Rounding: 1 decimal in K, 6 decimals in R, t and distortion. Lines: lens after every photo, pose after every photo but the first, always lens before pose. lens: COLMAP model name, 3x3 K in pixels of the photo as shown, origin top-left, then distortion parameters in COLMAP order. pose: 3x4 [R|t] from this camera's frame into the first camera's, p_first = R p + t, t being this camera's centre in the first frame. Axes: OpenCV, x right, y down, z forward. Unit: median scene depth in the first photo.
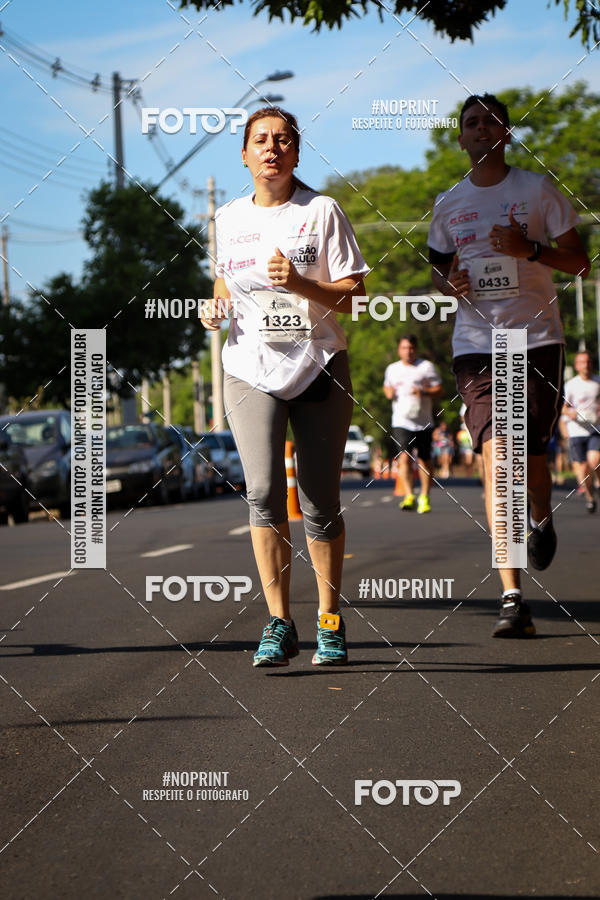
lens RADIAL K [[4910.4, 0, 318.2], [0, 4910.4, 446.9], [0, 0, 1]] dist [1.347701, 8.861701]
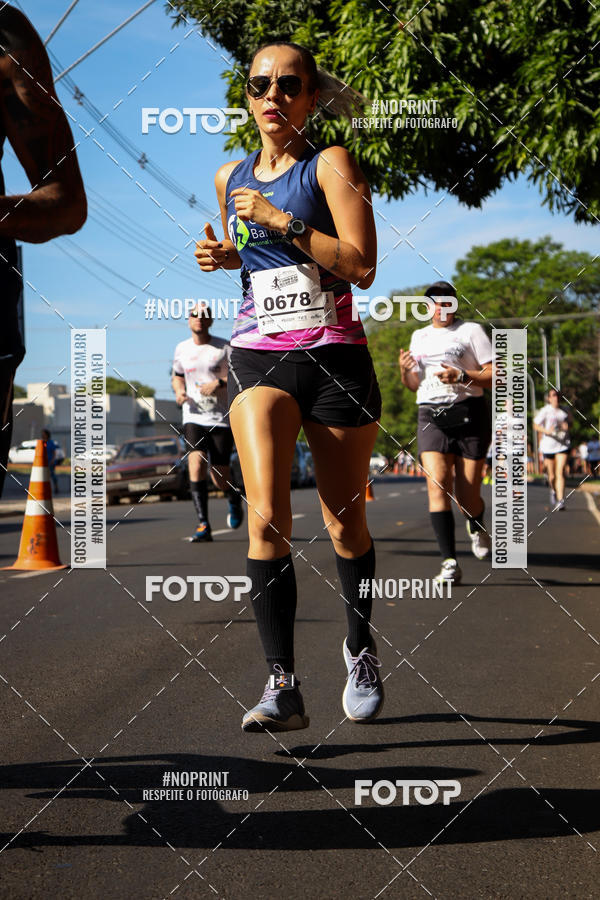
lens RADIAL K [[6032.6, 0, 267.6], [0, 6032.6, 429.0], [0, 0, 1]] dist [3.527667, 56.289315]
pose [[0.999413, 0.018098, 0.029097, -0.096345], [-0.018458, 0.999756, 0.012155, -0.032514], [-0.028870, -0.012685, 0.999503, -1.000486]]
